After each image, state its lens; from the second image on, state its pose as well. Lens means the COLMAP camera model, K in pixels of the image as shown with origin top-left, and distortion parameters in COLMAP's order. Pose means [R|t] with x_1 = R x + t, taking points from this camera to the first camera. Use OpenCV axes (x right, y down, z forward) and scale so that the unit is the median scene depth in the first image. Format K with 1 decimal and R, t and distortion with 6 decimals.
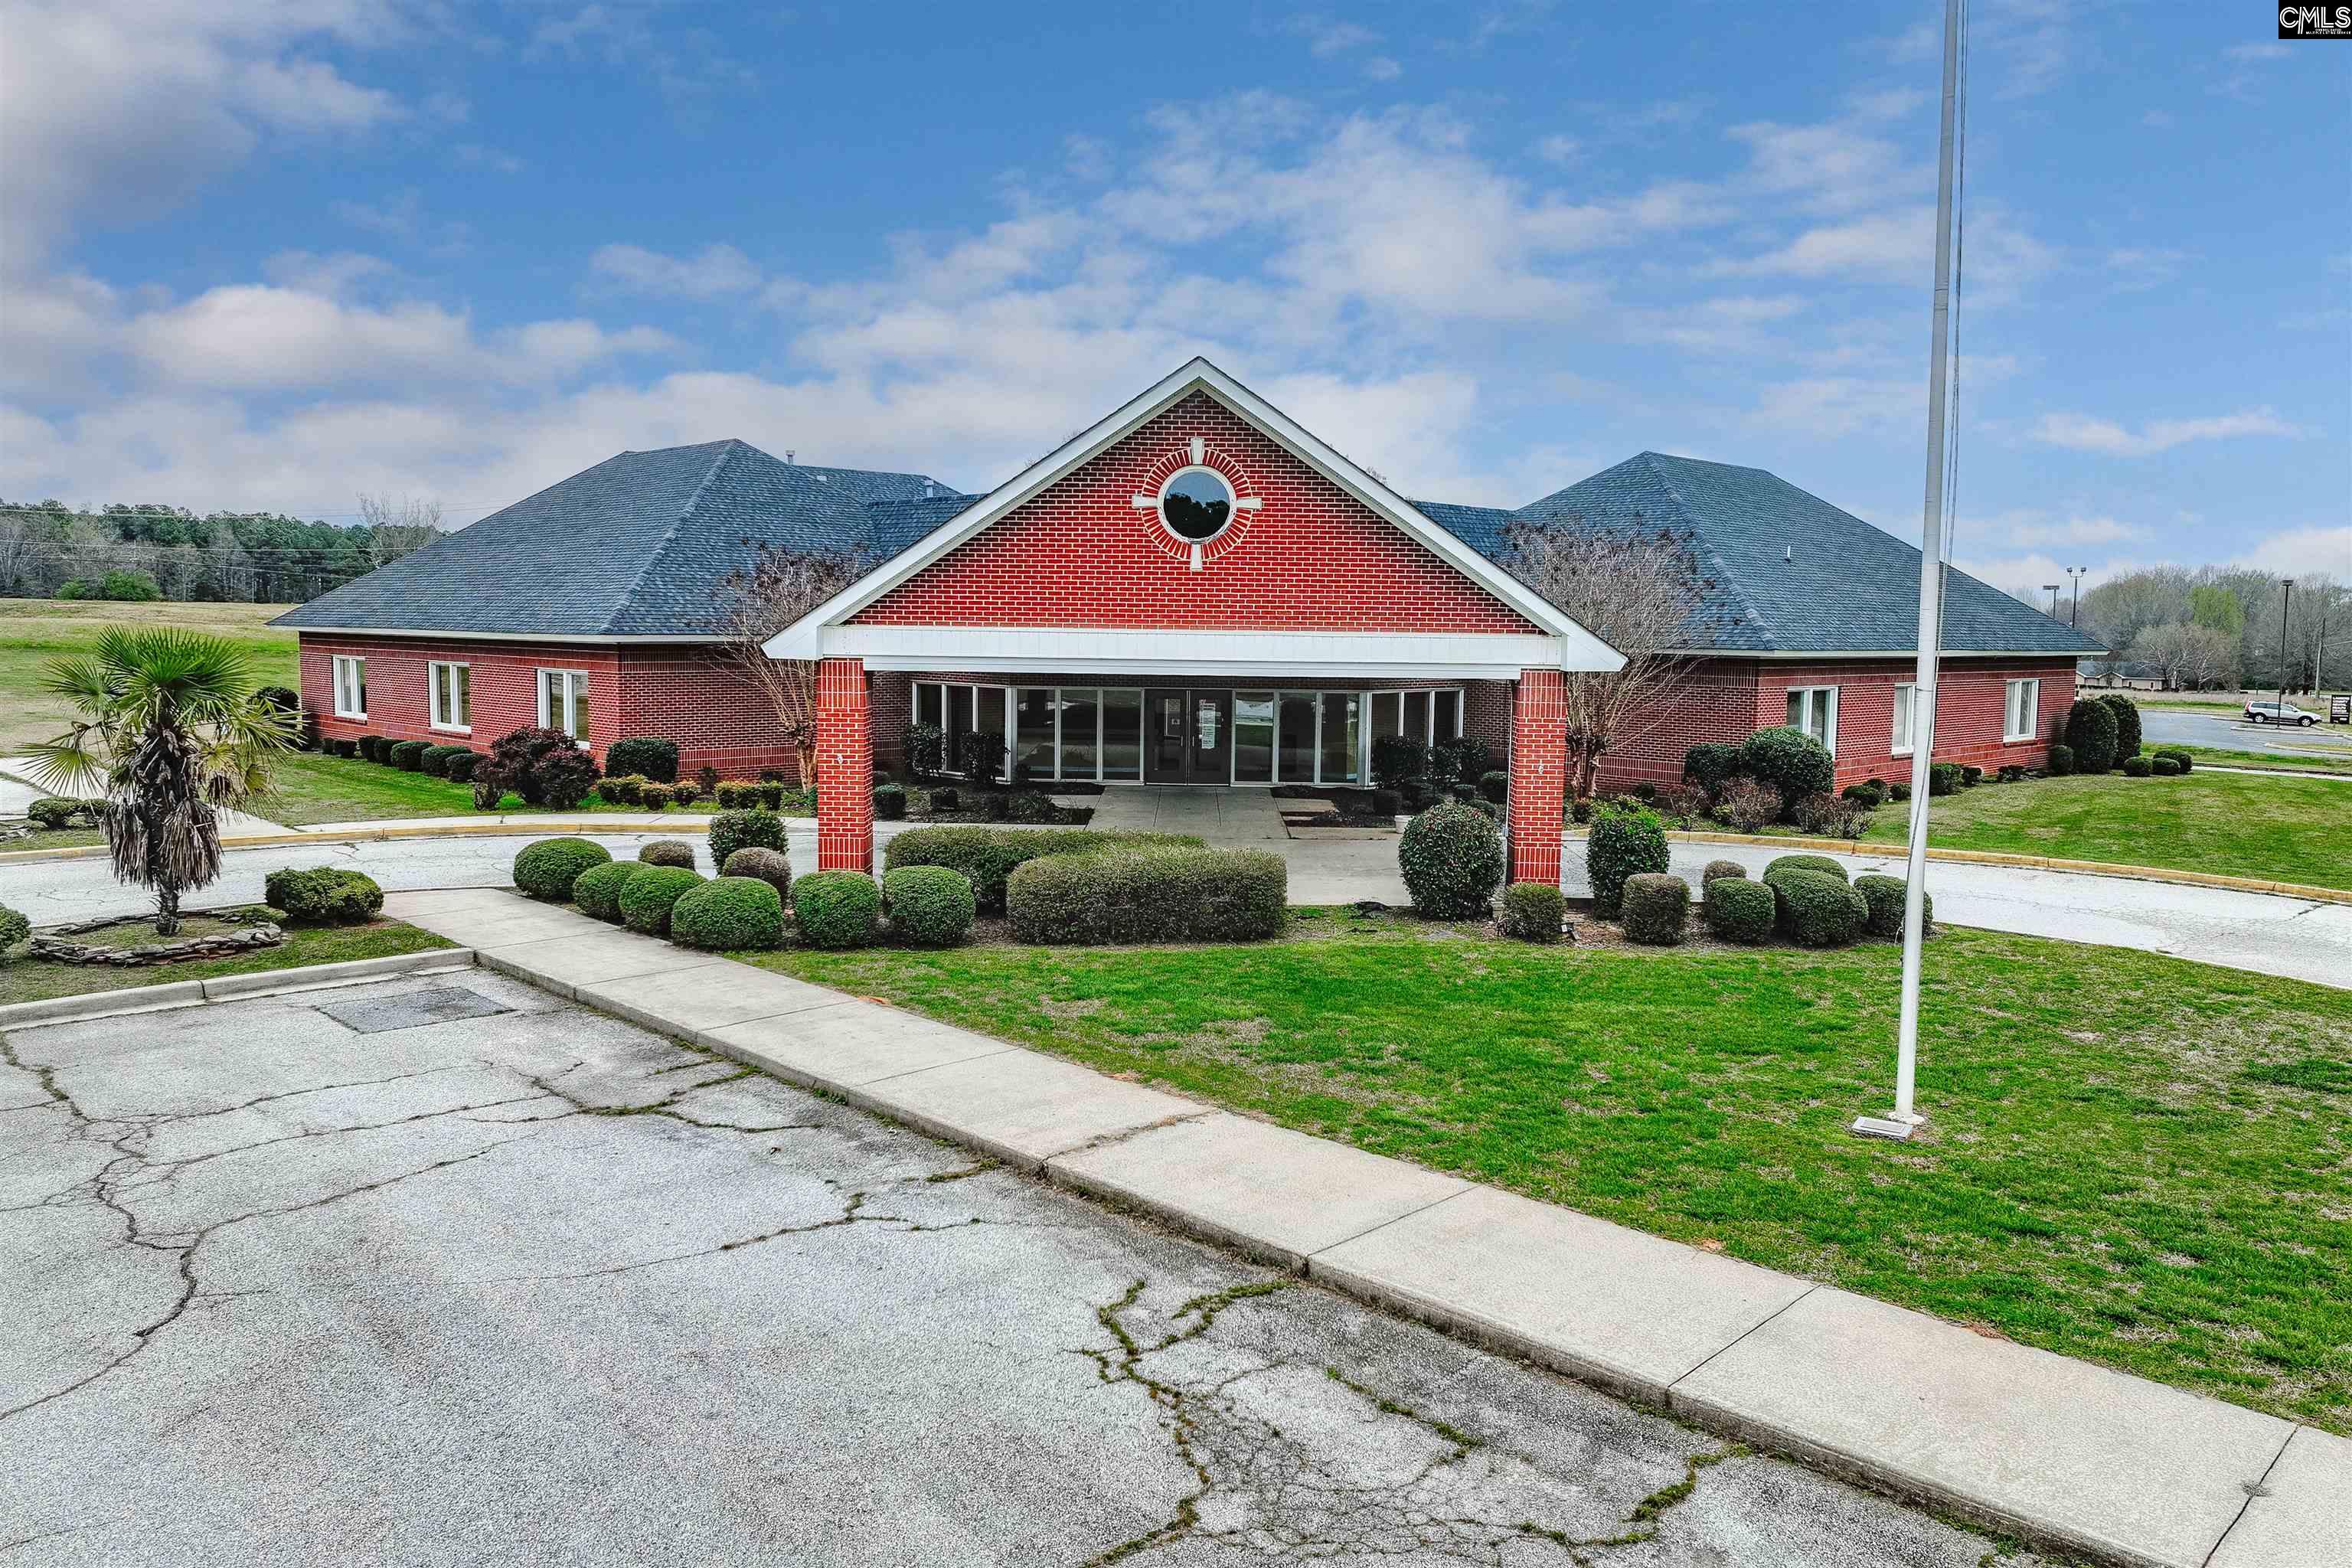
lens RADIAL K [[1716.4, 0, 1183.4], [0, 1716.4, 779.8], [0, 0, 1]] dist [-0.049958, 0.025743]
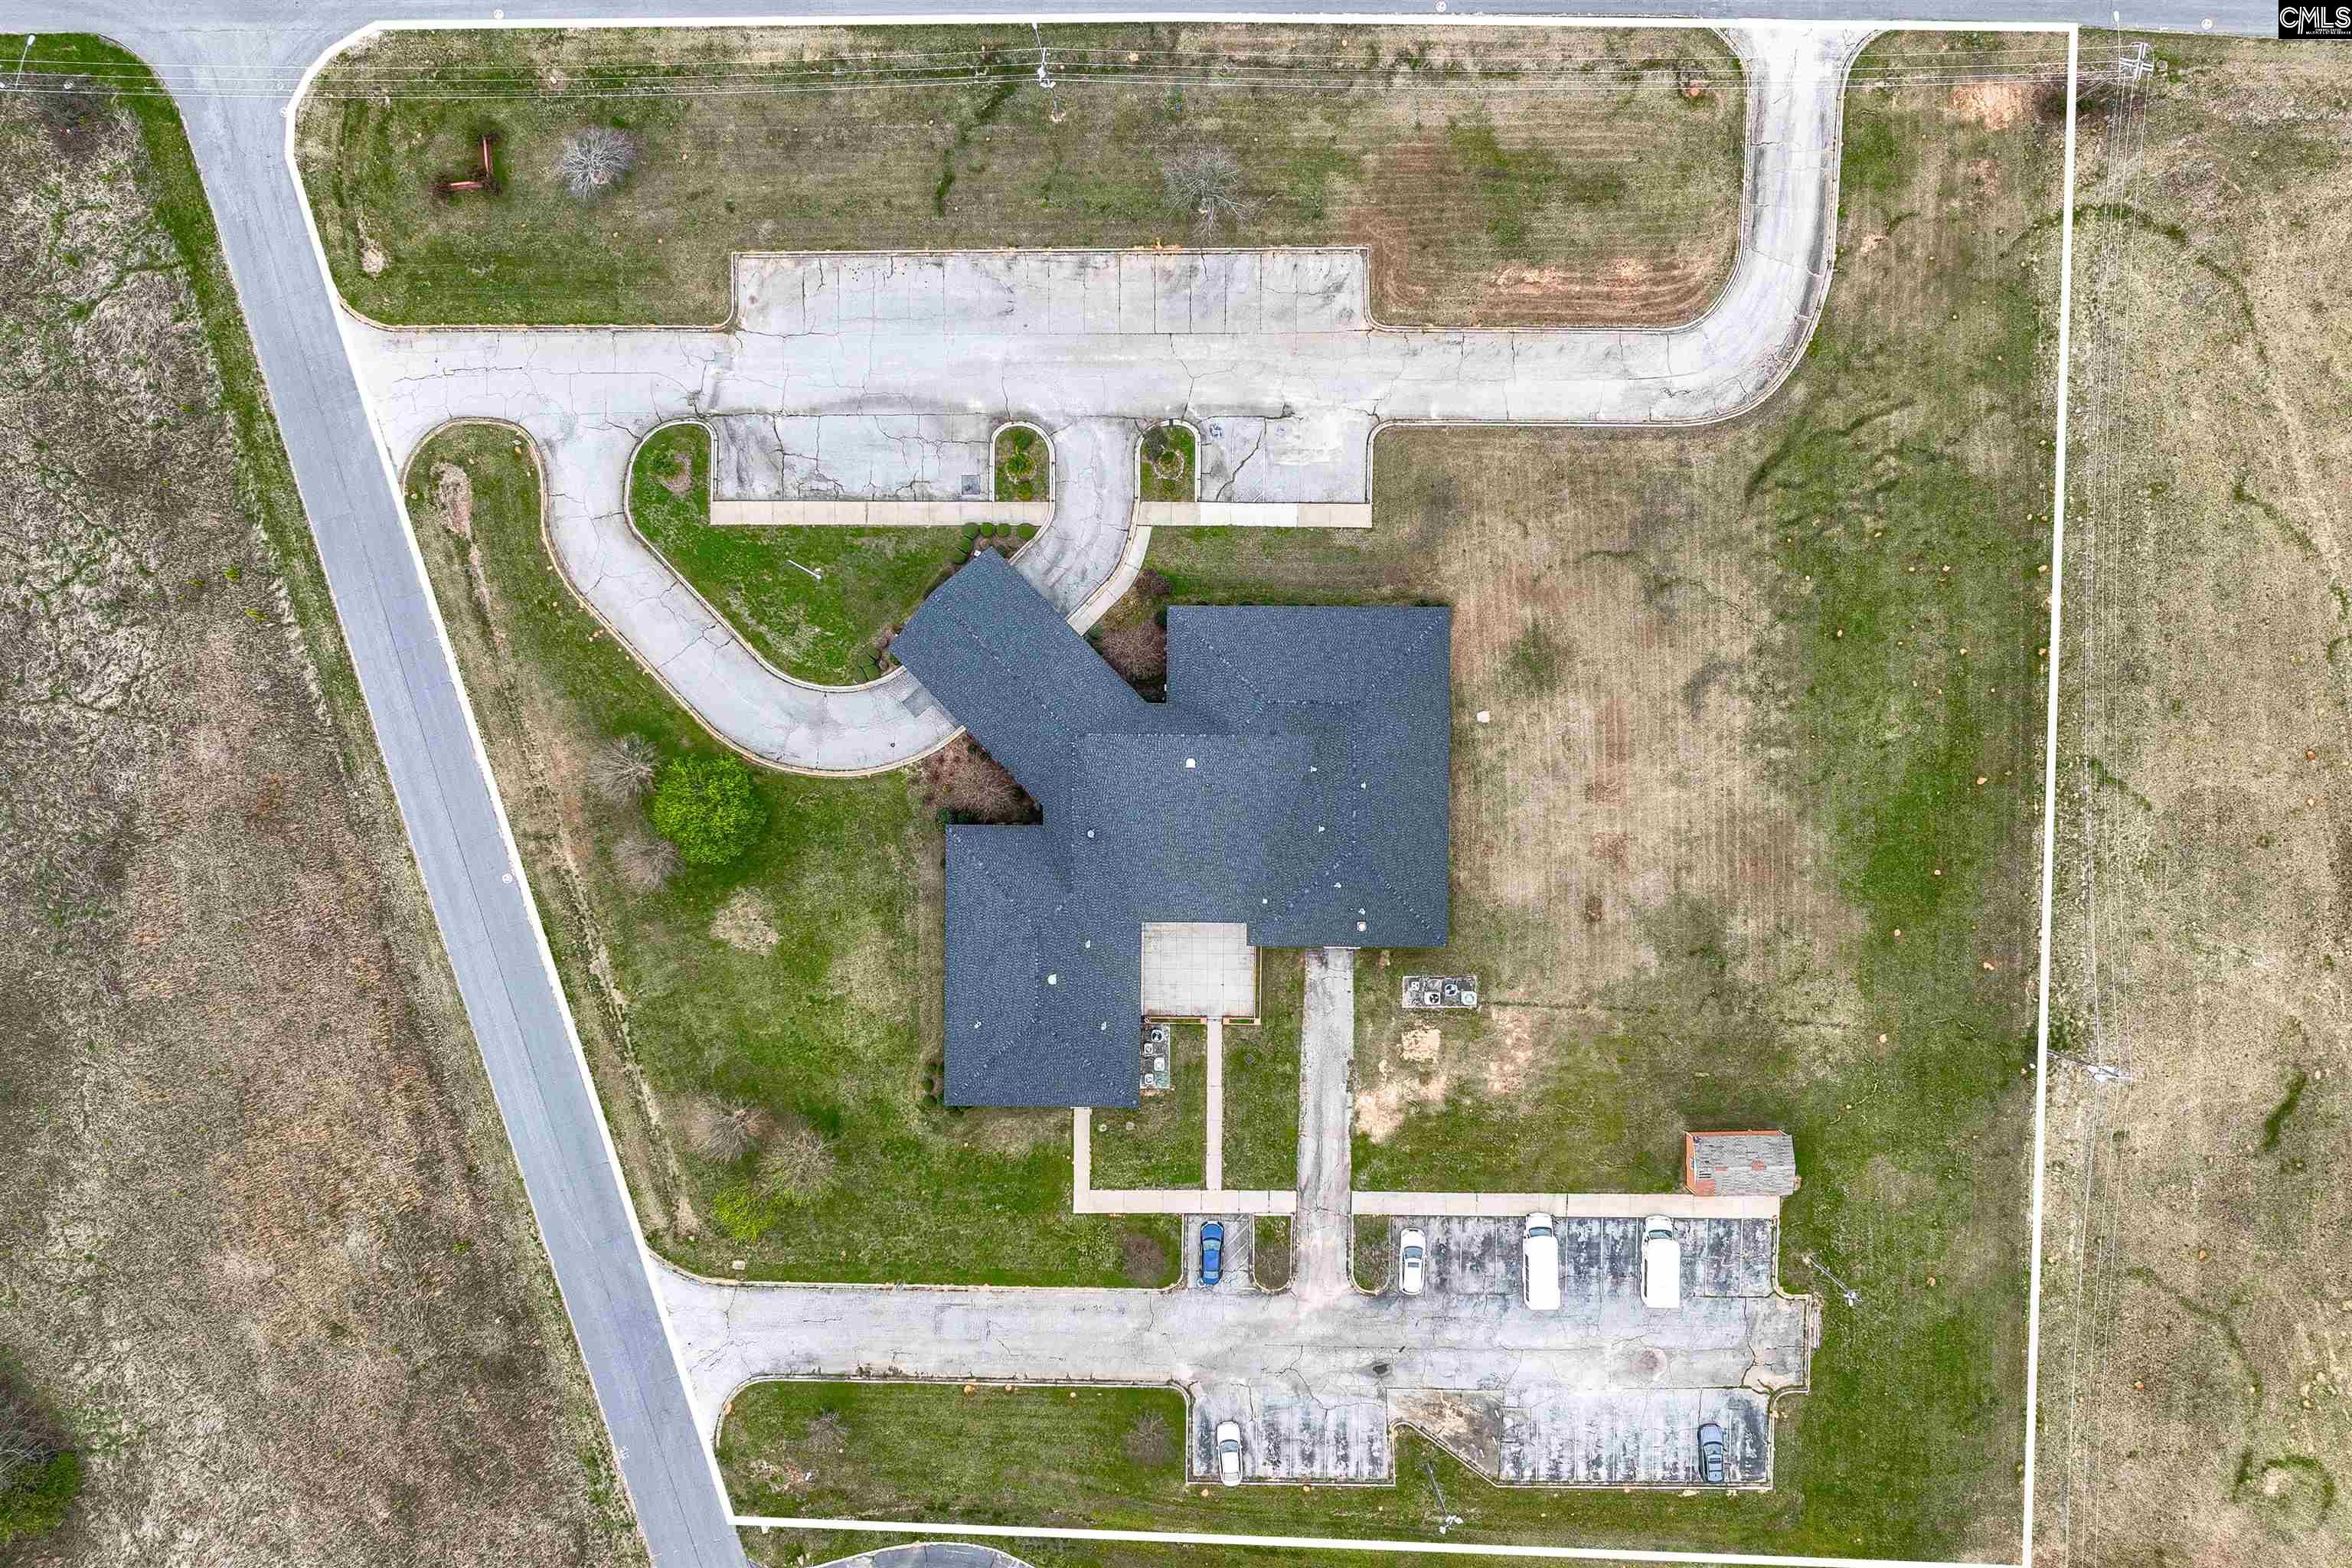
lens RADIAL K [[1714.7, 0, 1184.4], [0, 1714.7, 779.9], [0, 0, 1]] dist [-0.040364, 0.006086]
pose [[-0.709606, 0.704586, -0.004375, -0.151407], [-0.067684, -0.061983, 0.995780, -7.530931], [0.701341, 0.706907, 0.091673, 1.848853]]
